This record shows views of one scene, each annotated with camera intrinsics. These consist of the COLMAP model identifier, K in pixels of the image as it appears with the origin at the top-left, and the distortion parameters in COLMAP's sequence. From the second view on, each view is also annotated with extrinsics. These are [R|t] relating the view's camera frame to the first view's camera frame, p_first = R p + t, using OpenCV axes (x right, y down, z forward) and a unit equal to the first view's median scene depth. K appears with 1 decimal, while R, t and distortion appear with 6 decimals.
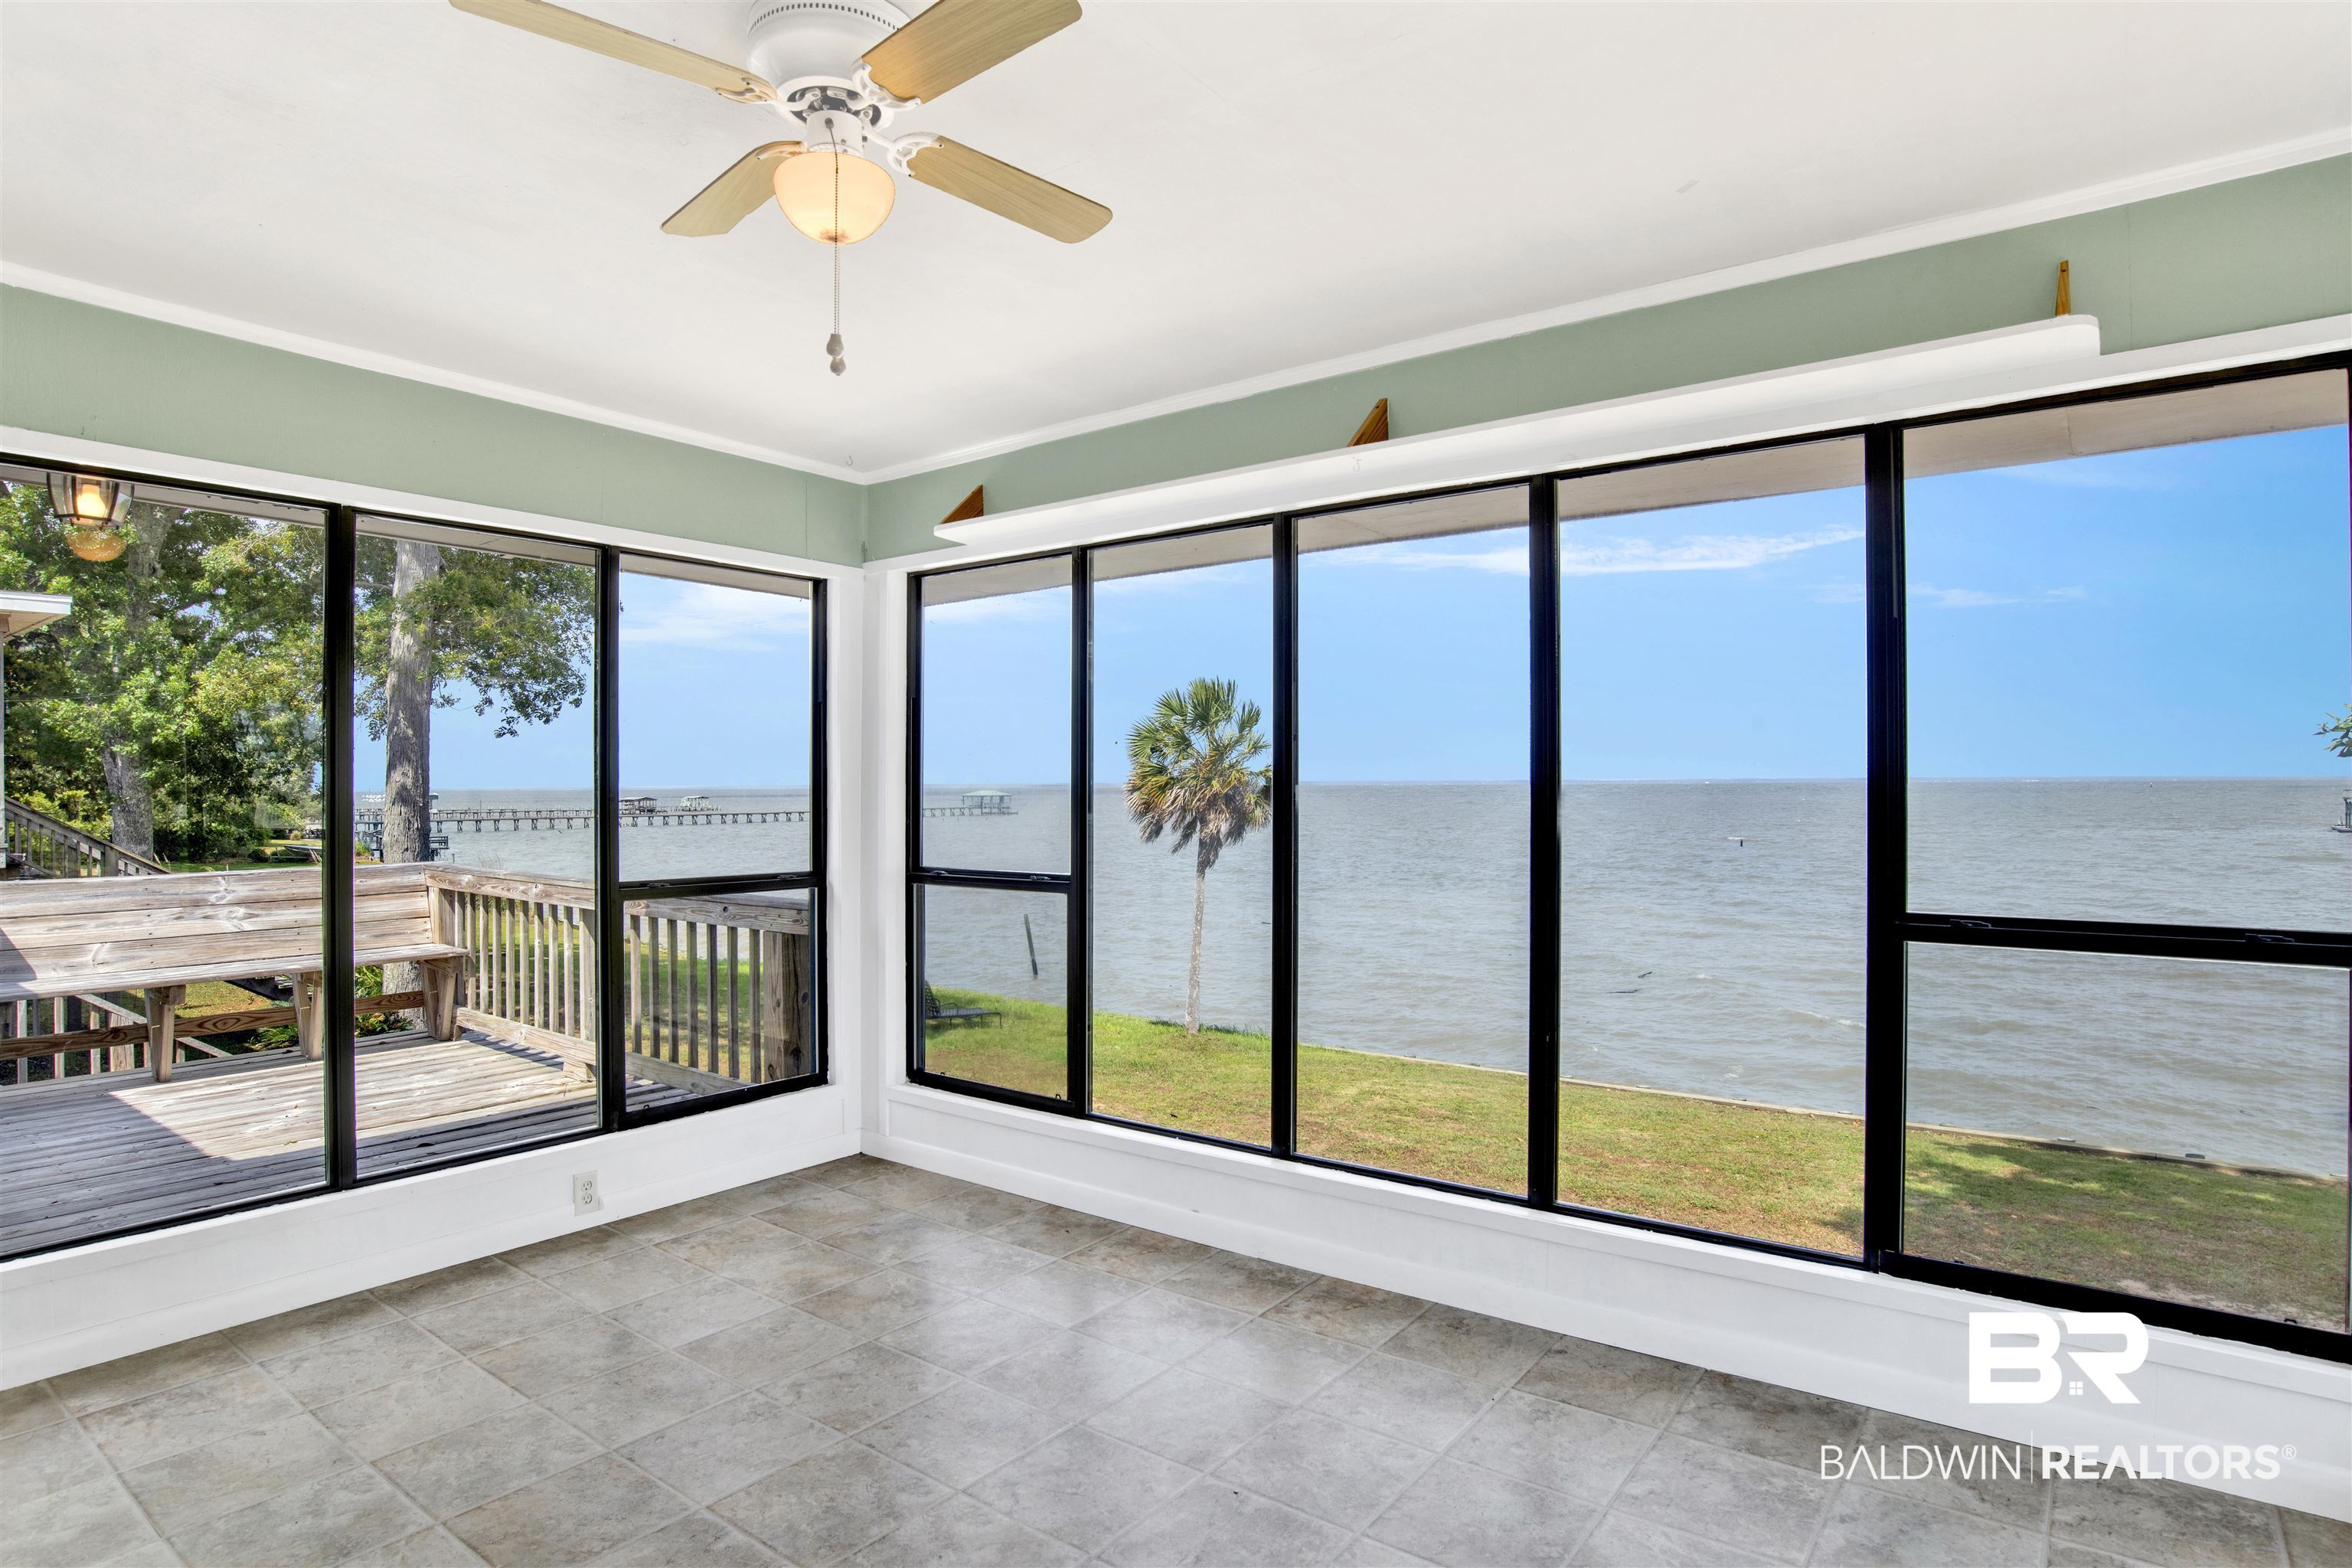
lens RADIAL K [[1248.3, 0, 1176.0], [0, 1248.3, 784.0], [0, 0, 1]] dist [-0.078250, 0.025775]
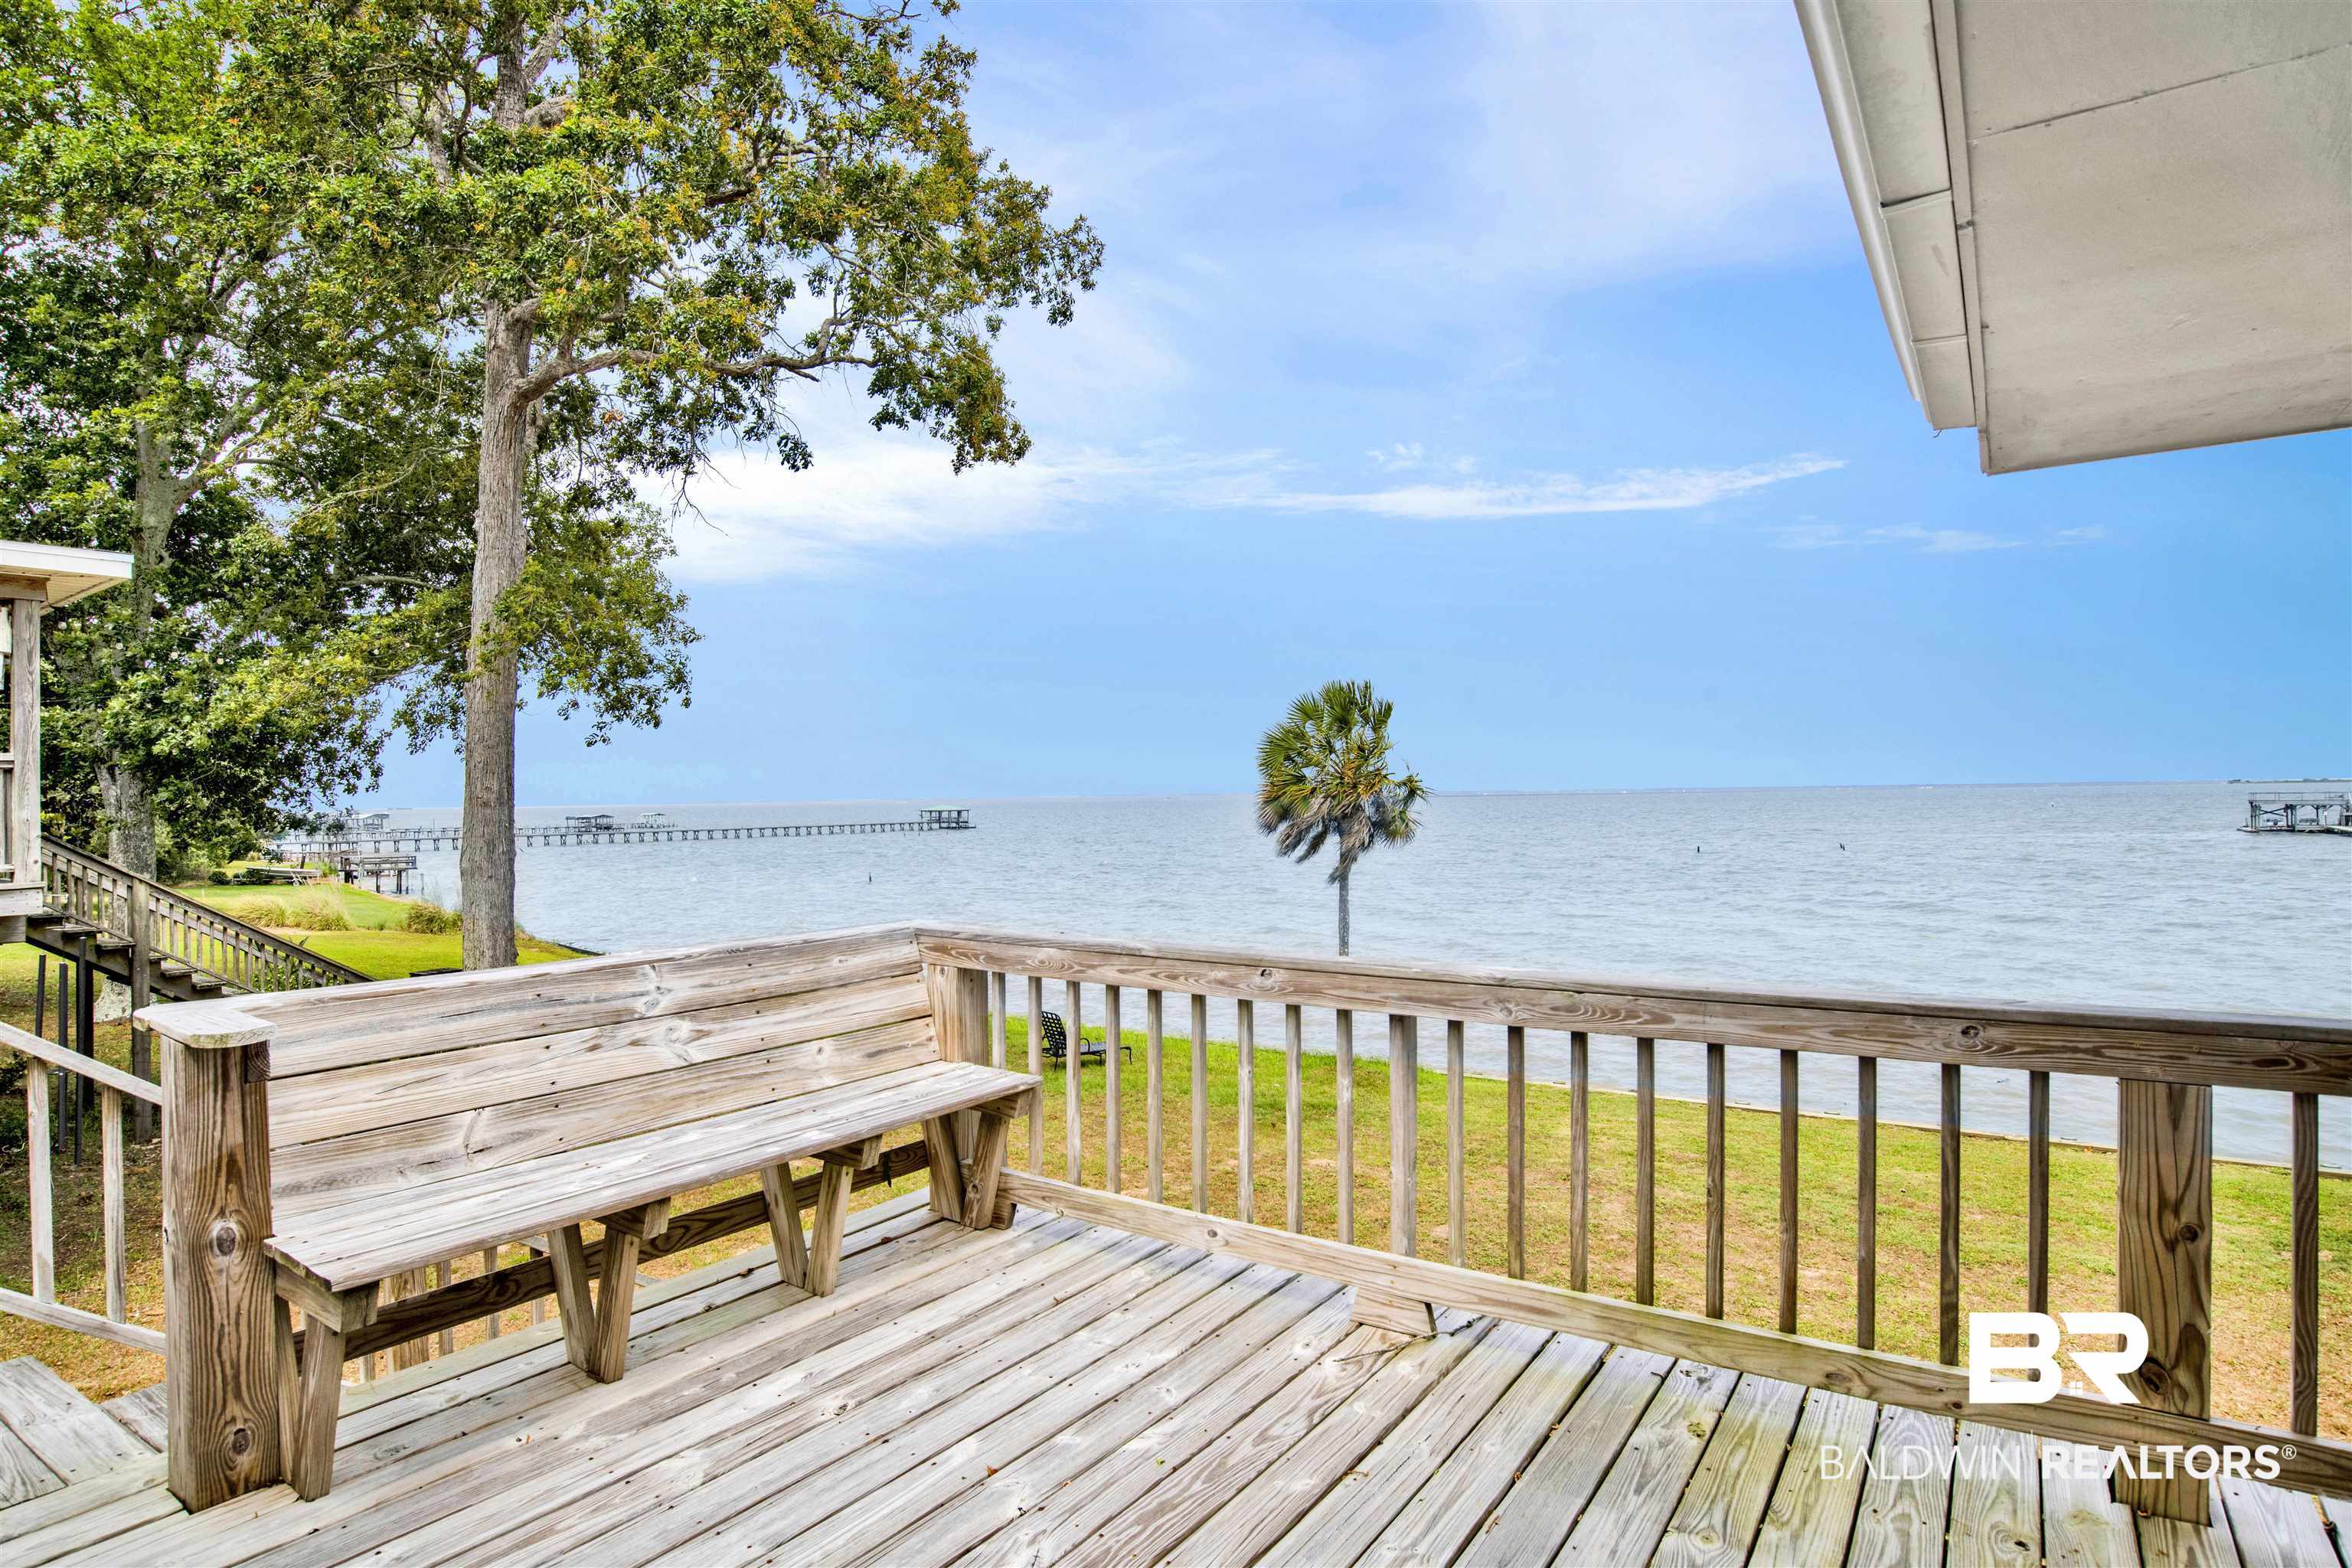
lens RADIAL K [[1230.8, 0, 1176.0], [0, 1230.8, 784.0], [0, 0, 1]] dist [-0.038903, -0.000135]
pose [[0.999499, -0.007872, 0.030645, -0.528486], [0.008193, 0.999913, -0.010359, 0.002947], [-0.030560, 0.010605, 0.999477, 0.404233]]
